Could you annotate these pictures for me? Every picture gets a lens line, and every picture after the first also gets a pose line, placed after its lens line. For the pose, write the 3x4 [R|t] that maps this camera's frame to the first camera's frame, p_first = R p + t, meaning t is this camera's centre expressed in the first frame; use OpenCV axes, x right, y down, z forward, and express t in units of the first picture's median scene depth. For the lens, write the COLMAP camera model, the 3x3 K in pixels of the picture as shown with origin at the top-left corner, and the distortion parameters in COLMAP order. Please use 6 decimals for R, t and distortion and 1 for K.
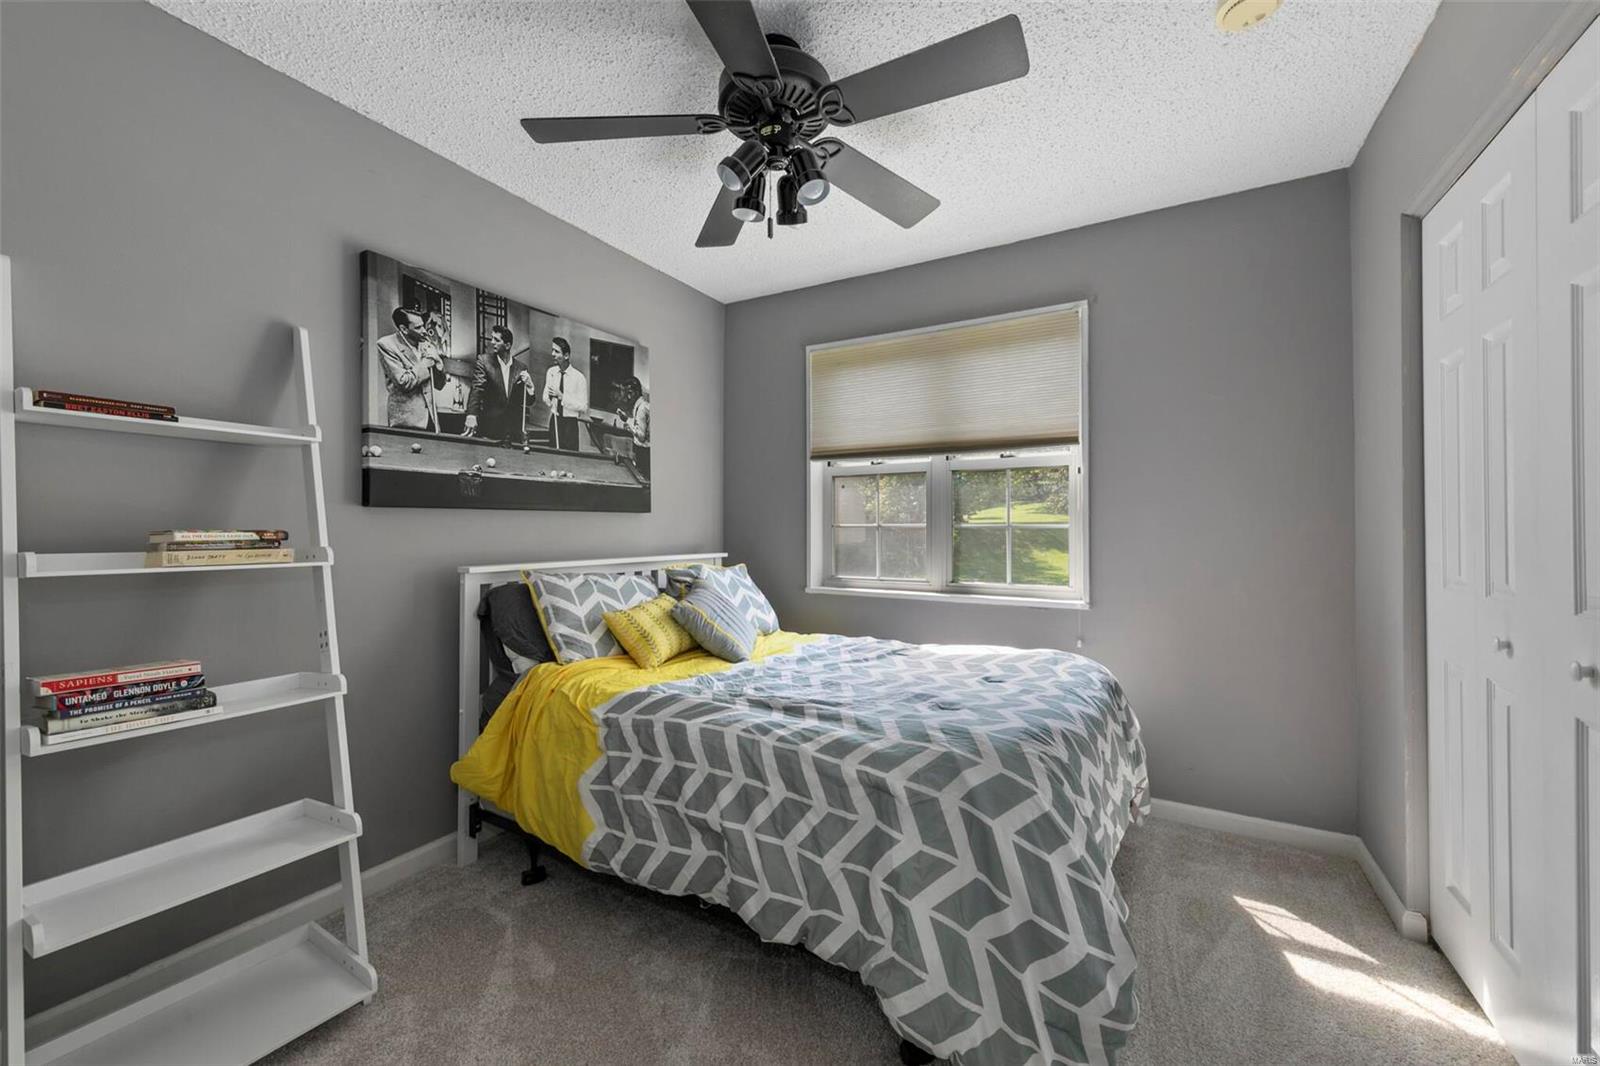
lens RADIAL K [[627.1, 0, 784.4], [0, 627.1, 532.5], [0, 0, 1]] dist [-0.000464, -0.000051]
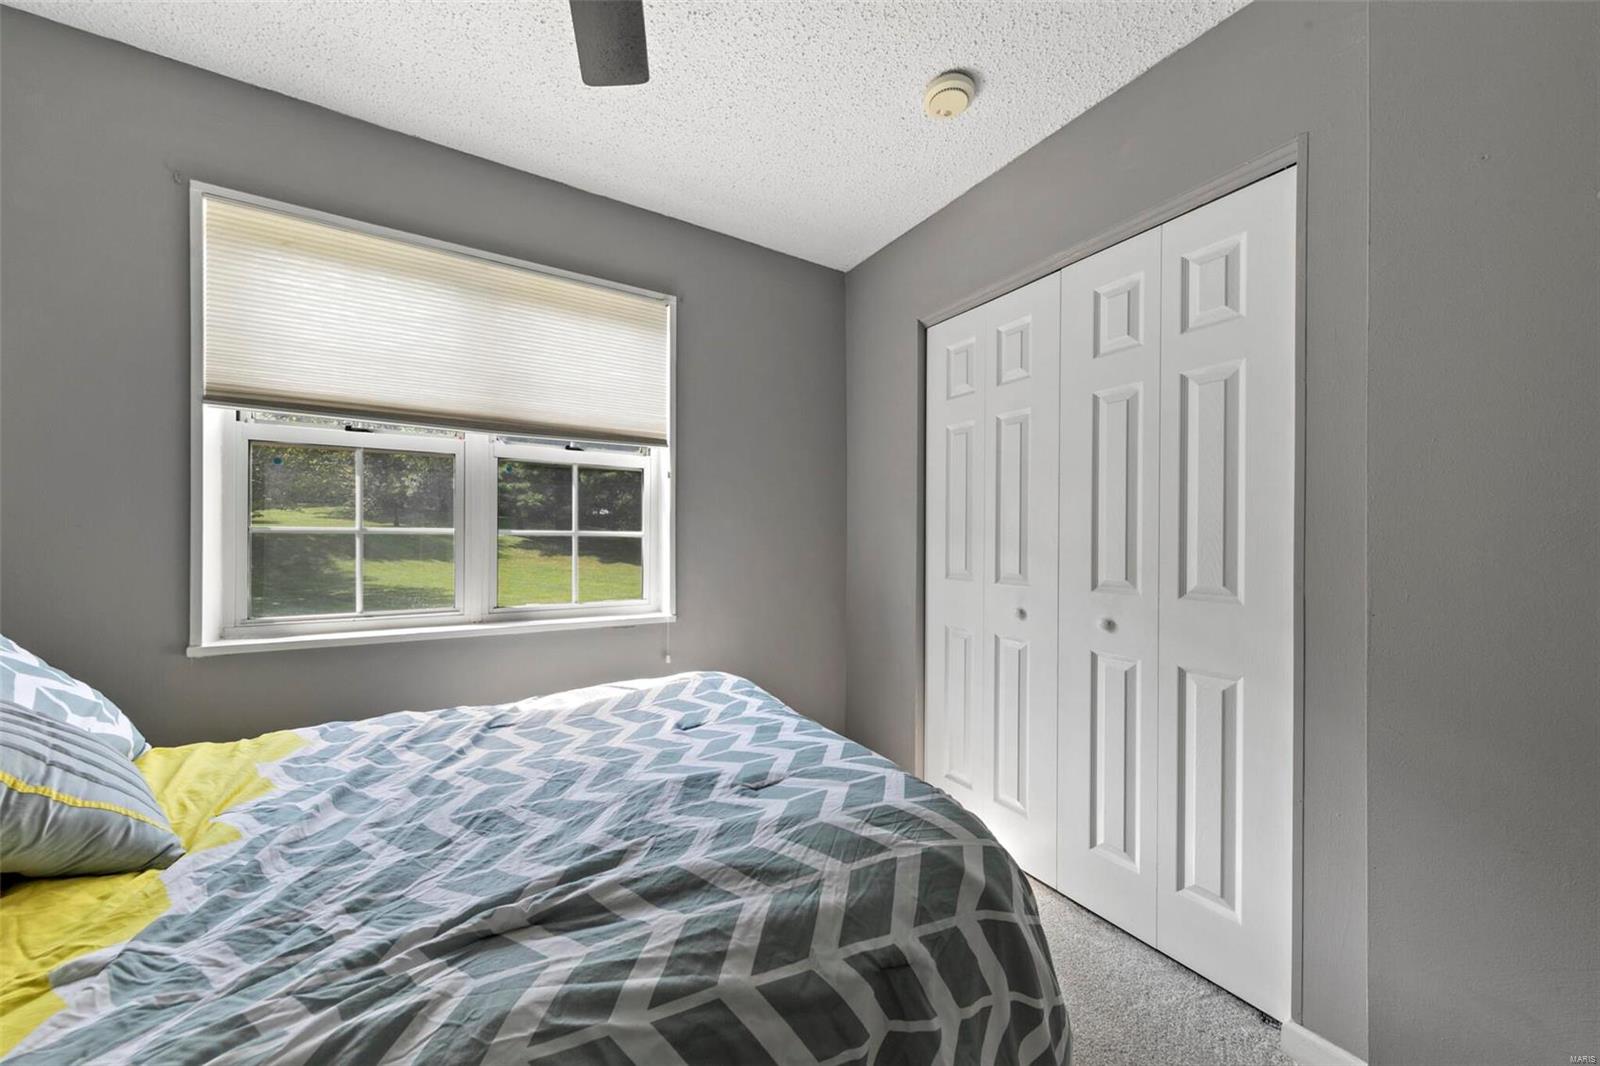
lens RADIAL K [[565.6, 0, 801.4], [0, 565.6, 539.7], [0, 0, 1]] dist [0.001498, -0.000254]
pose [[0.454760, 0.001812, 0.890612, -0.298191], [-0.001805, 0.999998, -0.001112, -0.002585], [-0.890612, -0.001102, 0.454762, 0.659579]]
